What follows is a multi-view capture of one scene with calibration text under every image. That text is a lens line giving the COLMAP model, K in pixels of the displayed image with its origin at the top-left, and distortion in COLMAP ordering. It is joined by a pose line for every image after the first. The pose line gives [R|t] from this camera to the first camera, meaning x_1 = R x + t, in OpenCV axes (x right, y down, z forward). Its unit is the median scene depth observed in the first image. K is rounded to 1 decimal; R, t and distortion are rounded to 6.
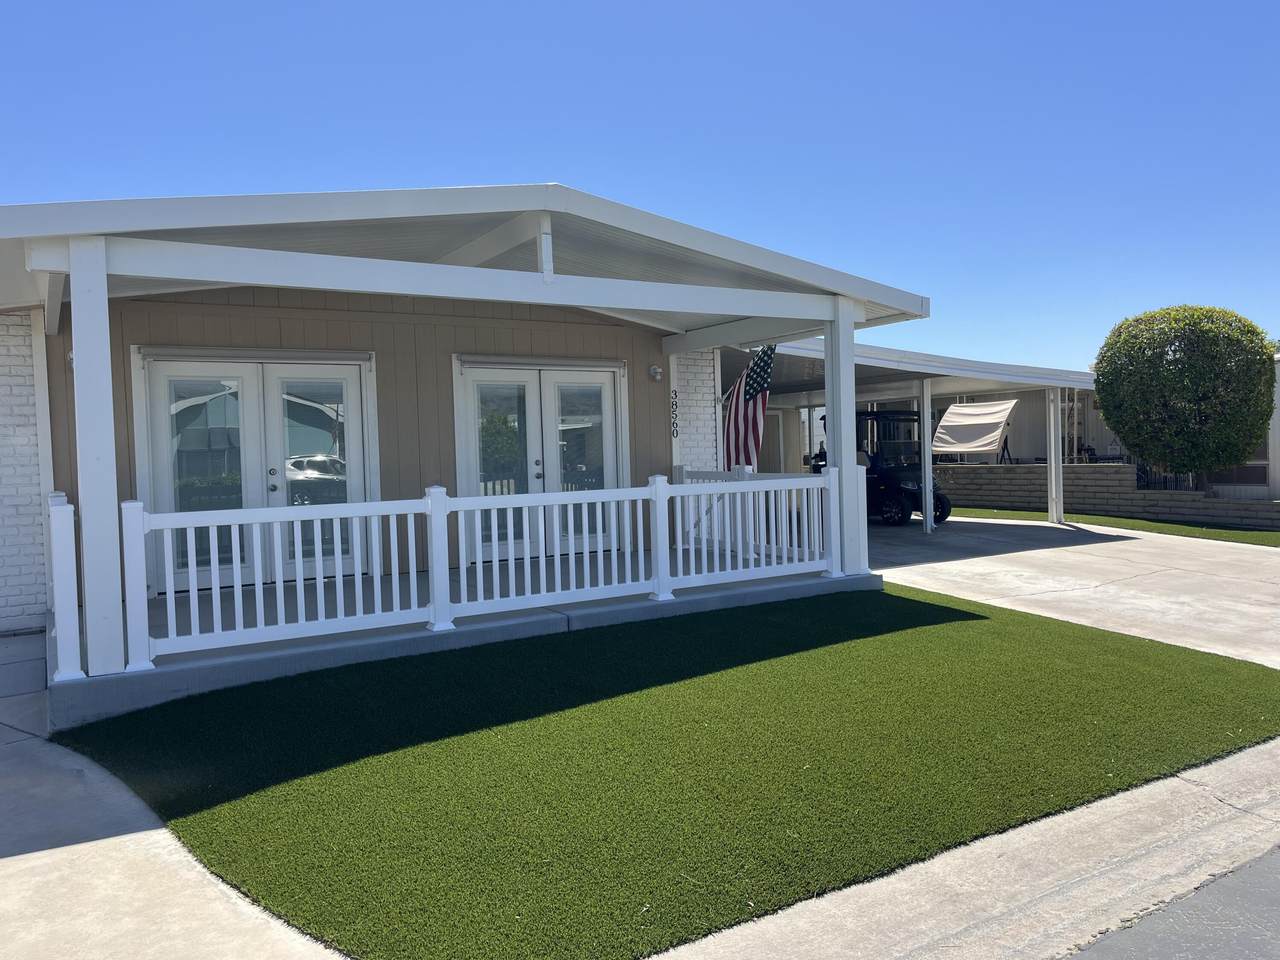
lens RADIAL K [[945.3, 0, 640.0], [0, 945.3, 480.0], [0, 0, 1]] dist [0.096368, -0.124402]
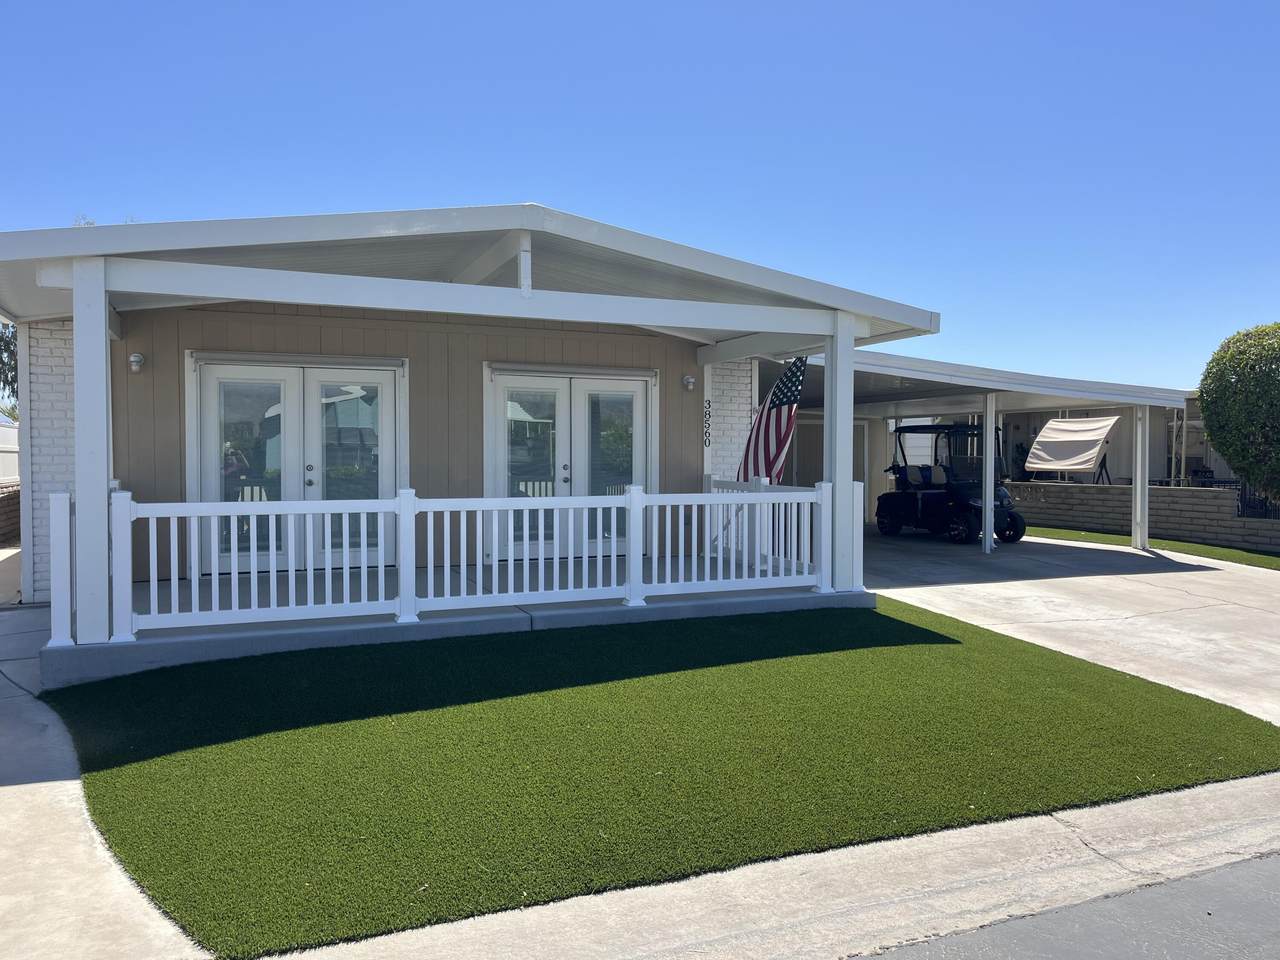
lens RADIAL K [[945.3, 0, 640.0], [0, 945.3, 480.0], [0, 0, 1]] dist [0.096368, -0.124402]
pose [[0.987545, 0.035655, -0.153244, 0.162686], [-0.036071, 0.999349, 0.000067, -0.008942], [0.153147, 0.005461, 0.988188, -0.014493]]
